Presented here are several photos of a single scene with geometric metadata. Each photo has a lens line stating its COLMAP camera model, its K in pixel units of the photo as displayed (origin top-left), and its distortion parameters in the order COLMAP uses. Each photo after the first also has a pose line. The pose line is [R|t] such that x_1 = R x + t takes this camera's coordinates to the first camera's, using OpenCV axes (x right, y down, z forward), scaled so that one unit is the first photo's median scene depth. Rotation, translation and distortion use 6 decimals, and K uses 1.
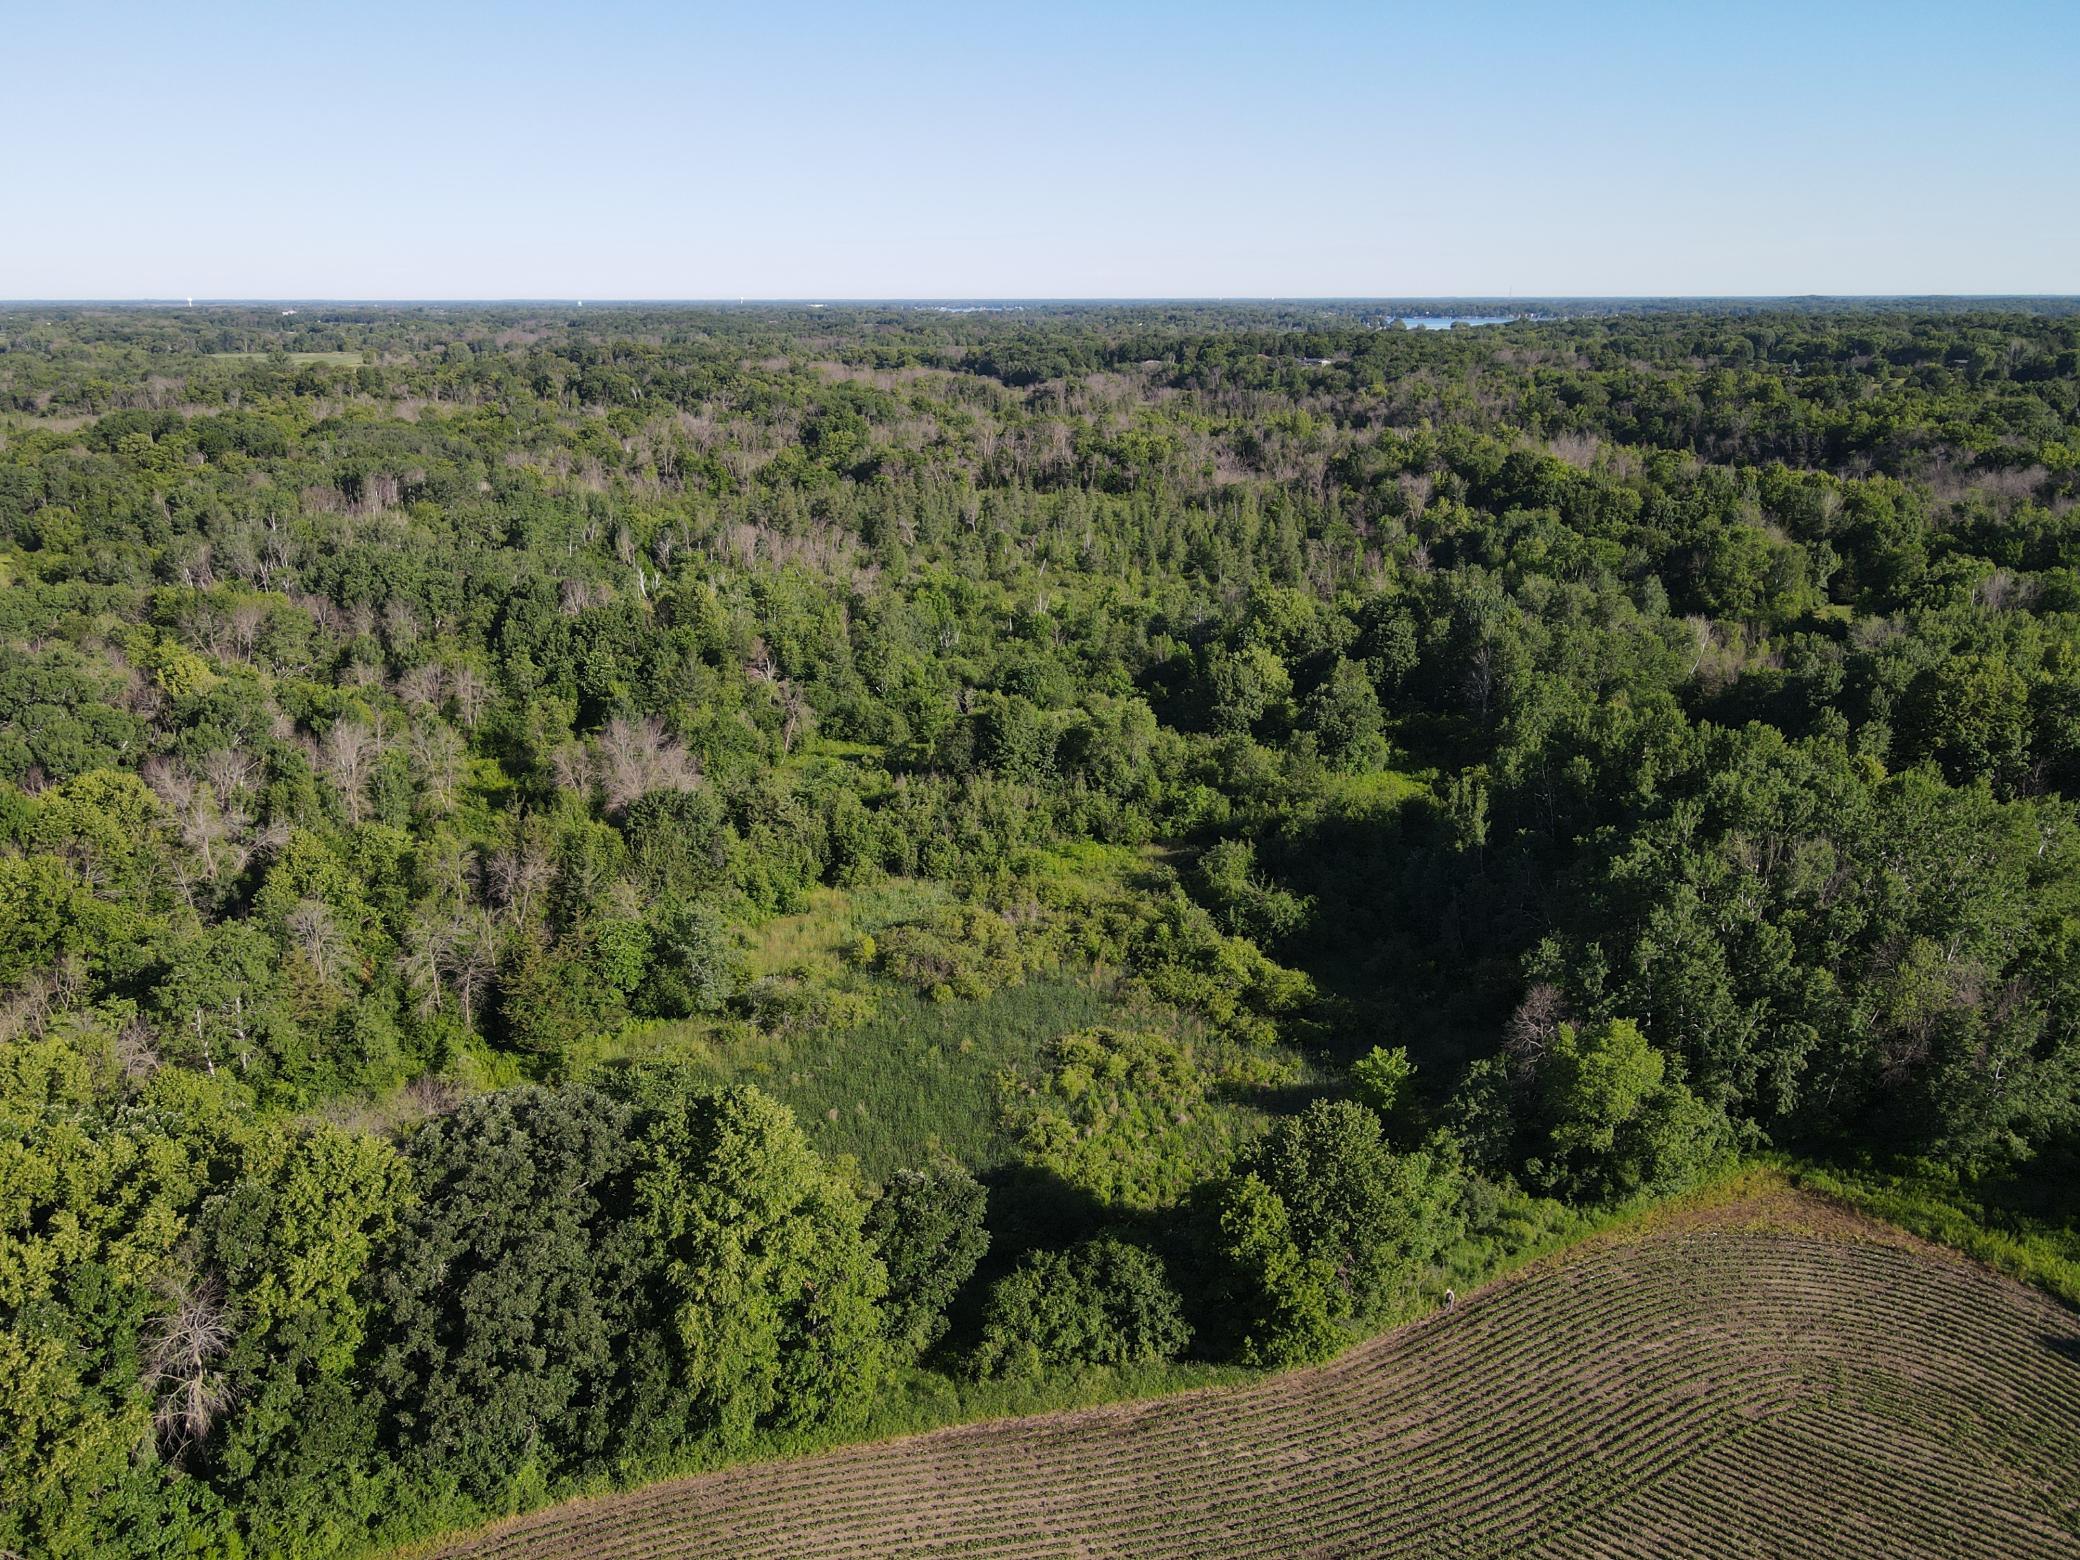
lens RADIAL K [[1530.5, 0, 1040.0], [0, 1530.5, 780.0], [0, 0, 1]] dist [0.002826, 0.020049]
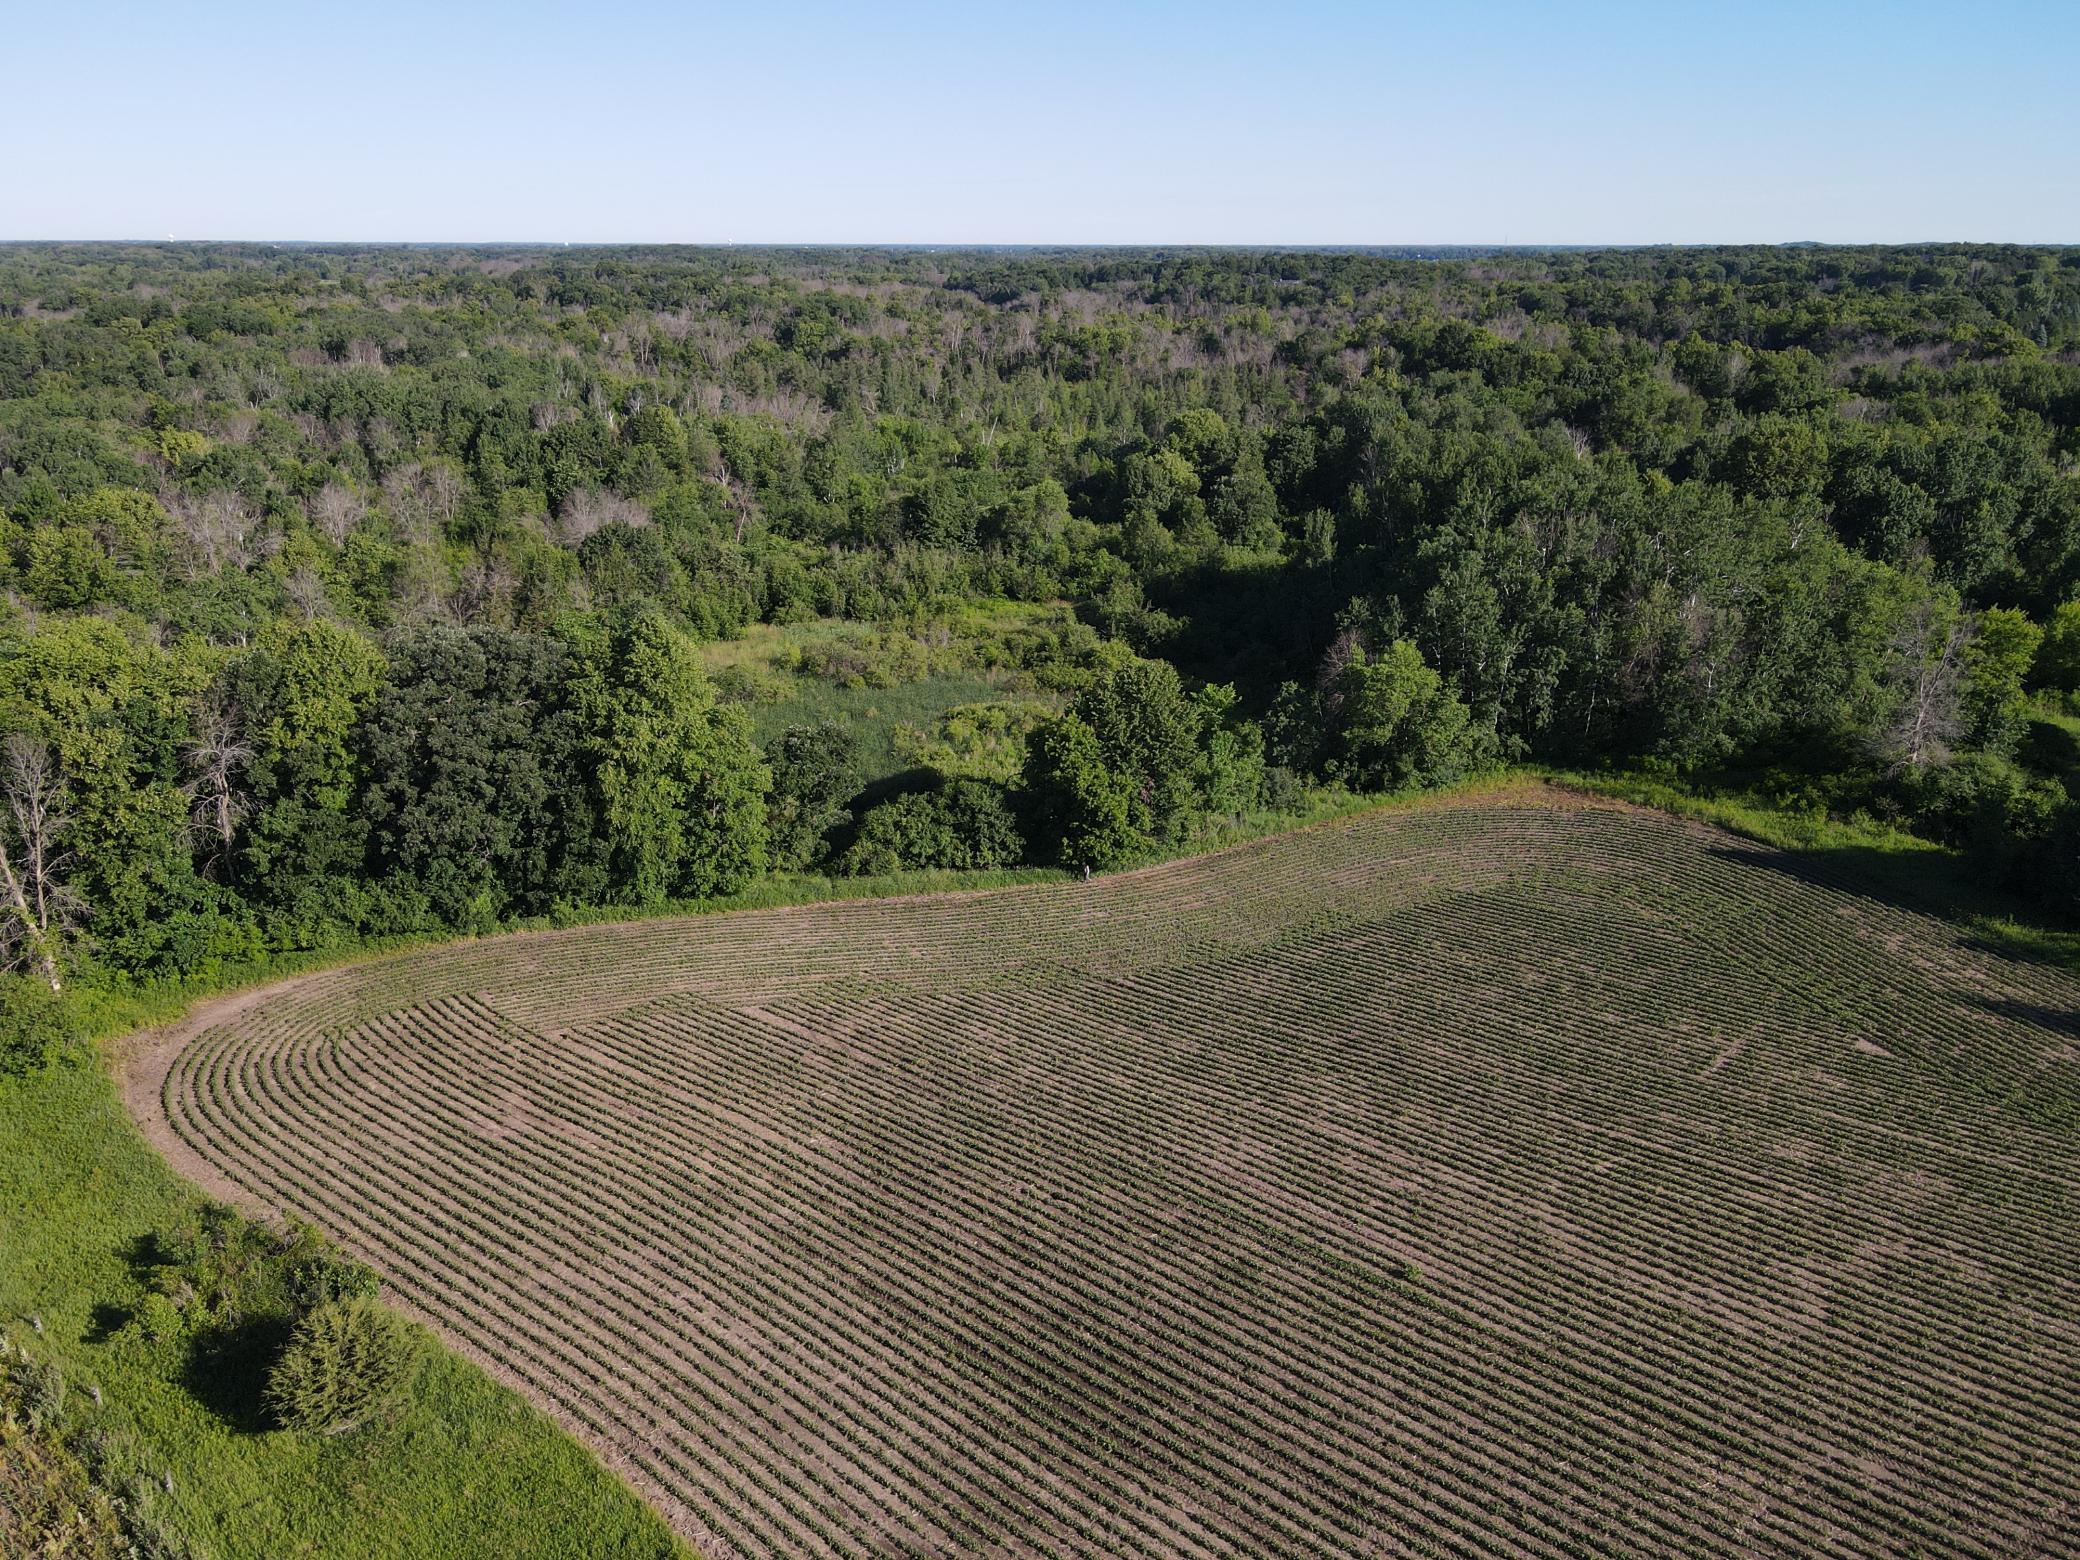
lens RADIAL K [[1530.5, 0, 1040.0], [0, 1530.5, 780.0], [0, 0, 1]] dist [0.002826, 0.020049]
pose [[0.999980, 0.003012, 0.005517, 0.057504], [-0.003182, 0.999509, 0.031174, 0.147490], [-0.005421, -0.031191, 0.999499, -0.128523]]
